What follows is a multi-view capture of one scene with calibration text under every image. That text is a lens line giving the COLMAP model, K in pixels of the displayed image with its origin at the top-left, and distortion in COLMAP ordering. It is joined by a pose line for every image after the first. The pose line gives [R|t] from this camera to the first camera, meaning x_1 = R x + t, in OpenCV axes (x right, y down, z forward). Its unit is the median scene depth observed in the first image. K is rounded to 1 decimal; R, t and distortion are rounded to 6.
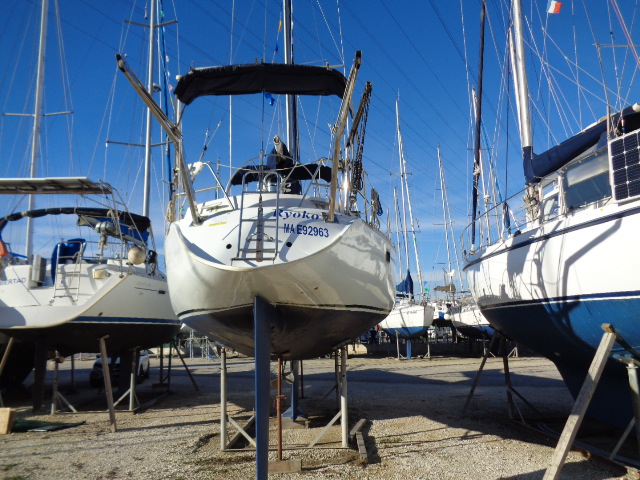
lens RADIAL K [[483.8, 0, 323.3], [0, 483.8, 239.9], [0, 0, 1]] dist [-0.003946, 0.000078]
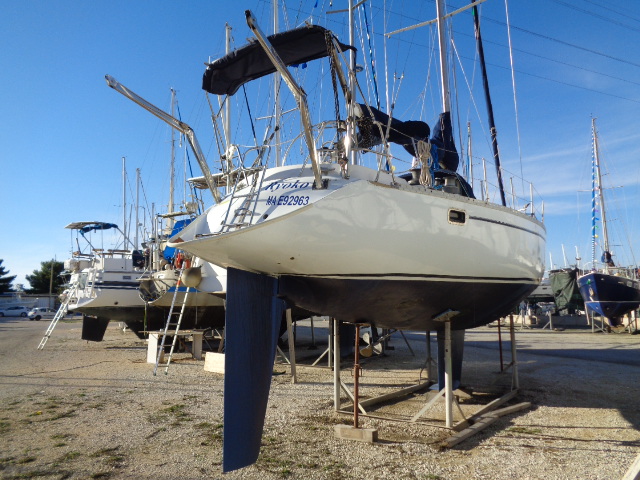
lens RADIAL K [[483.8, 0, 323.3], [0, 483.8, 239.9], [0, 0, 1]] dist [-0.003946, 0.000078]
pose [[0.822795, -0.049003, -0.566222, 0.380499], [0.087005, 0.995393, 0.040284, 0.017673], [0.561640, -0.082410, 0.823268, 0.140263]]
